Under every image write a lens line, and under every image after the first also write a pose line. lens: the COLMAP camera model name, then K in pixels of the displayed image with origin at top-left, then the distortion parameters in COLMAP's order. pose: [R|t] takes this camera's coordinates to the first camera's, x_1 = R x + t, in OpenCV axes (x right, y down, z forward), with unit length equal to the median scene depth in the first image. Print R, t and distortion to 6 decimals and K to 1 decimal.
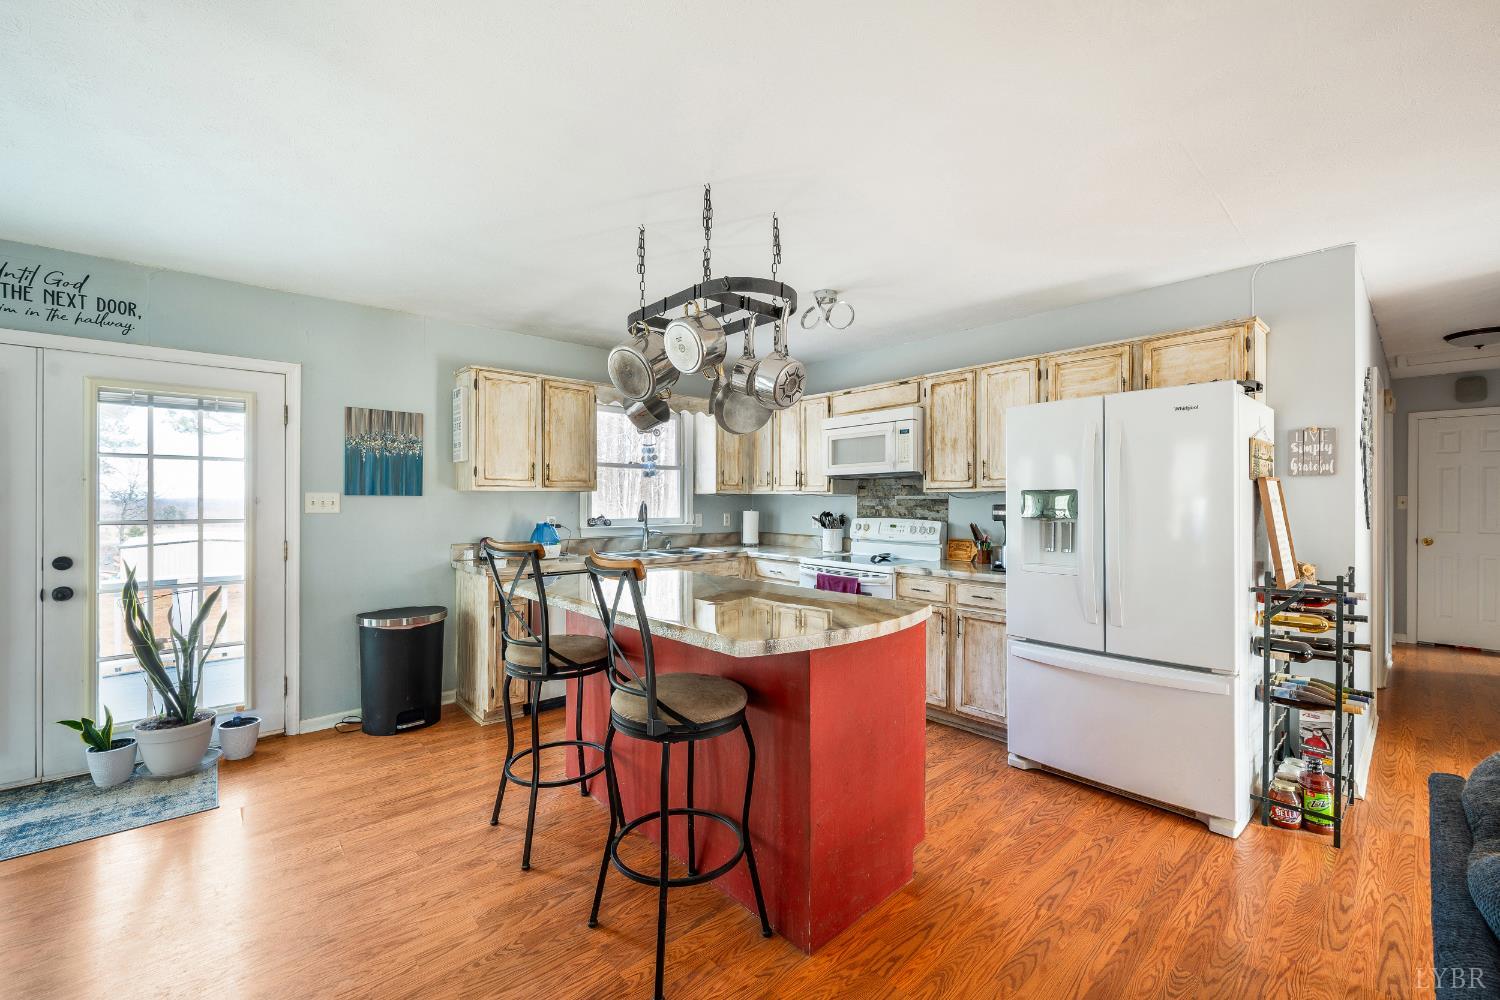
lens RADIAL K [[605.5, 0, 750.0], [0, 605.5, 500.0], [0, 0, 1]] dist [0.000783, 0.000157]
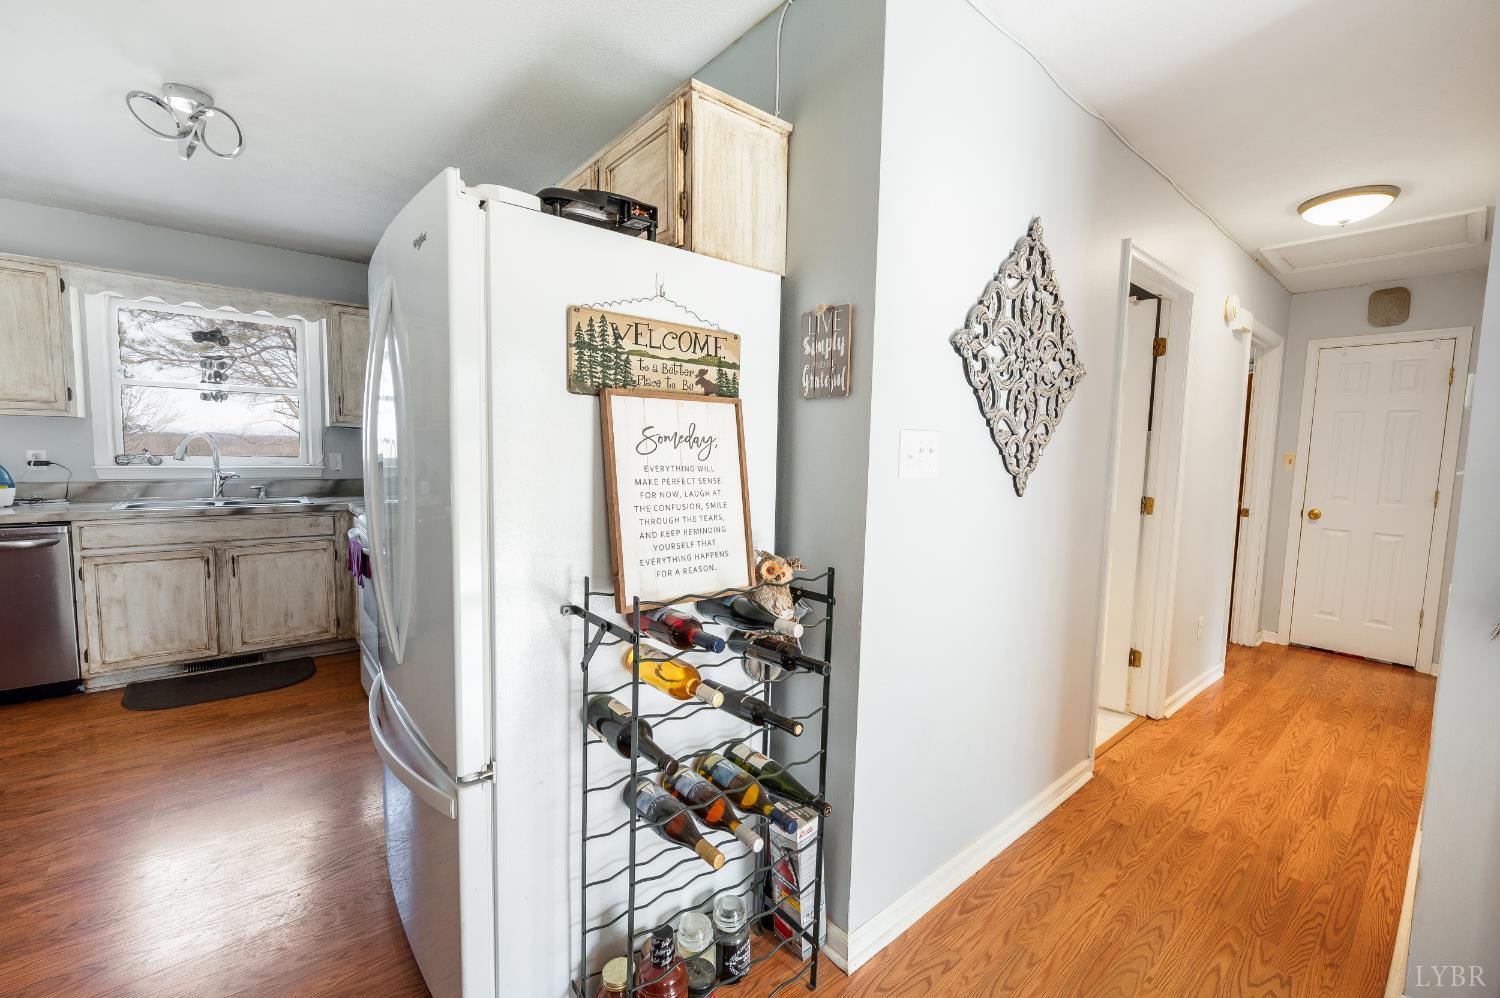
lens RADIAL K [[617.8, 0, 736.2], [0, 617.8, 500.2], [0, 0, 1]] dist [0.009442, 0.000084]
pose [[0.997901, 0.027459, -0.058640, 0.909014], [-0.022336, 0.996020, 0.086286, 0.005752], [0.060776, -0.084795, 0.994543, 0.448313]]
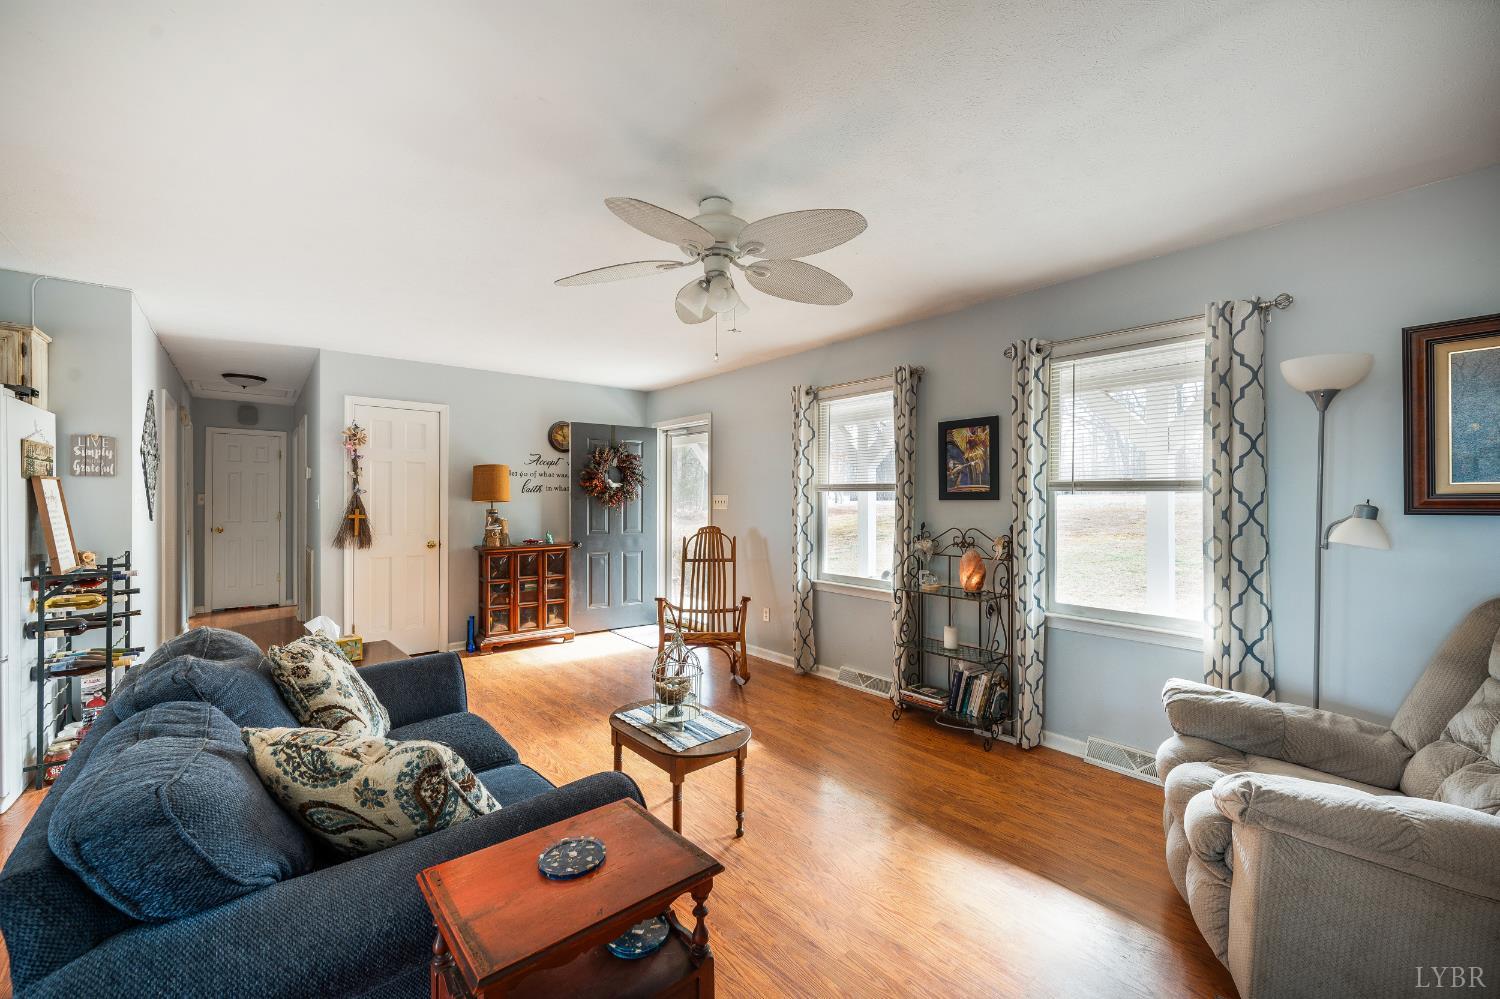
lens RADIAL K [[588.2, 0, 750.0], [0, 588.2, 499.5], [0, 0, 1]] dist [-0.001408, -0.000118]
pose [[0.029454, -0.003178, 0.999561, -0.166969], [-0.000144, 0.999995, 0.003184, 0.001064], [-0.999566, -0.000238, 0.029454, -0.300330]]
